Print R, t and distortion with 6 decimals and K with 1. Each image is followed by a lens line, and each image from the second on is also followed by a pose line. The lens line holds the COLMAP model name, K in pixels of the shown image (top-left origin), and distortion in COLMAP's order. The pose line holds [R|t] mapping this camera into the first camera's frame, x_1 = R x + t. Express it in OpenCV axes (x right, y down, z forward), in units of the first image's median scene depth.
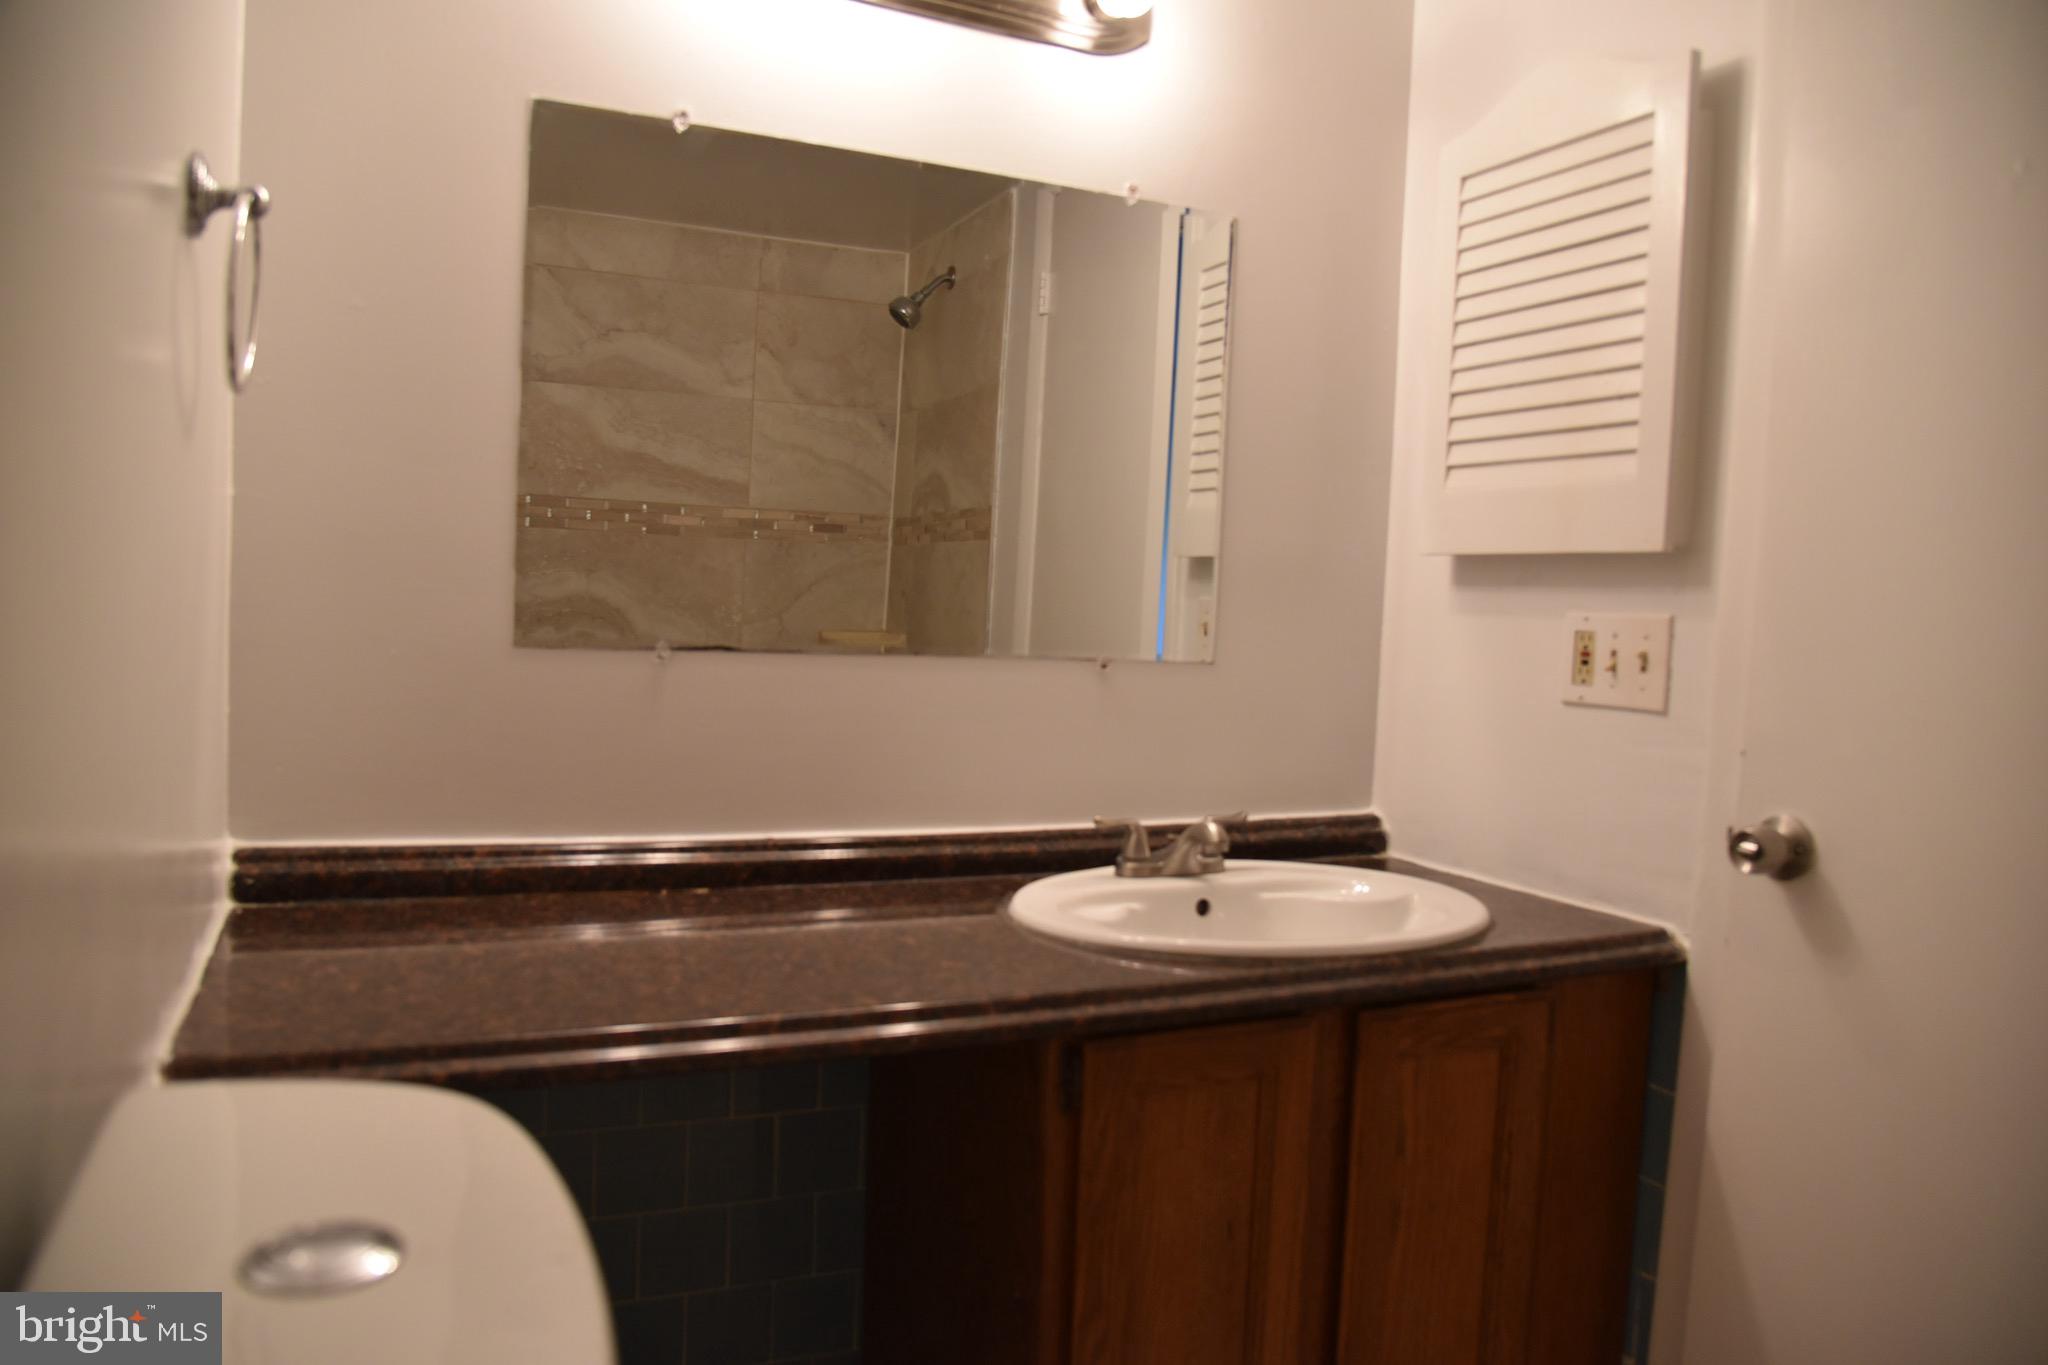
lens RADIAL K [[1418.5, 0, 1018.6], [0, 1418.5, 703.0], [0, 0, 1]] dist [-0.116348, 0.074117]
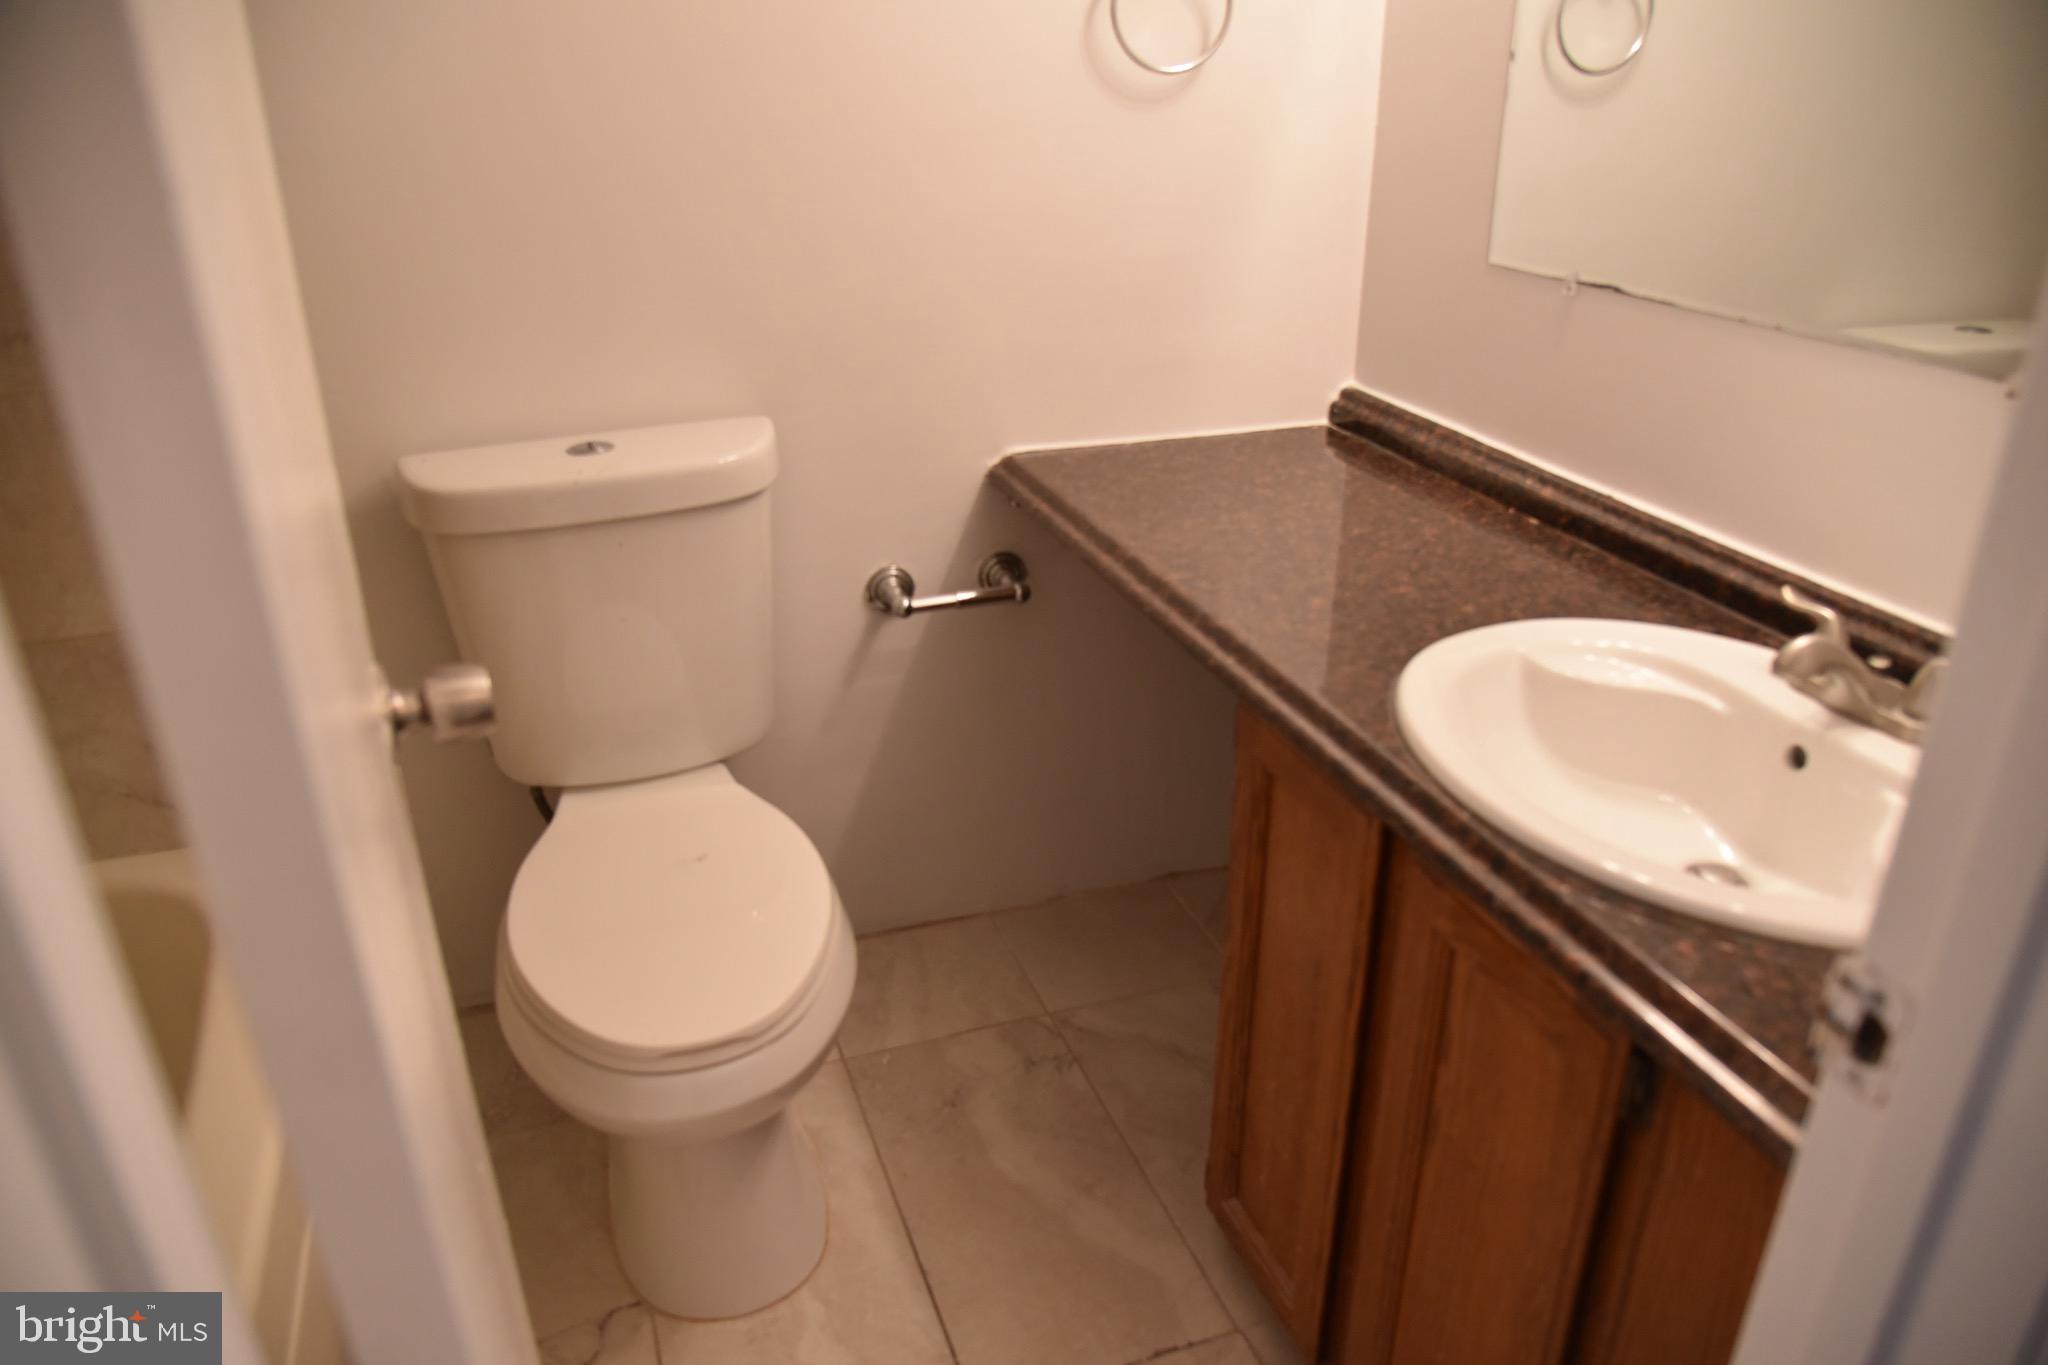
lens RADIAL K [[1418.5, 0, 1018.6], [0, 1418.5, 703.0], [0, 0, 1]] dist [-0.116348, 0.074117]
pose [[-0.100964, 0.385201, -0.917293, 0.825800], [-0.061961, 0.917780, 0.392225, -0.126639], [0.992959, 0.096437, -0.068795, 0.714247]]
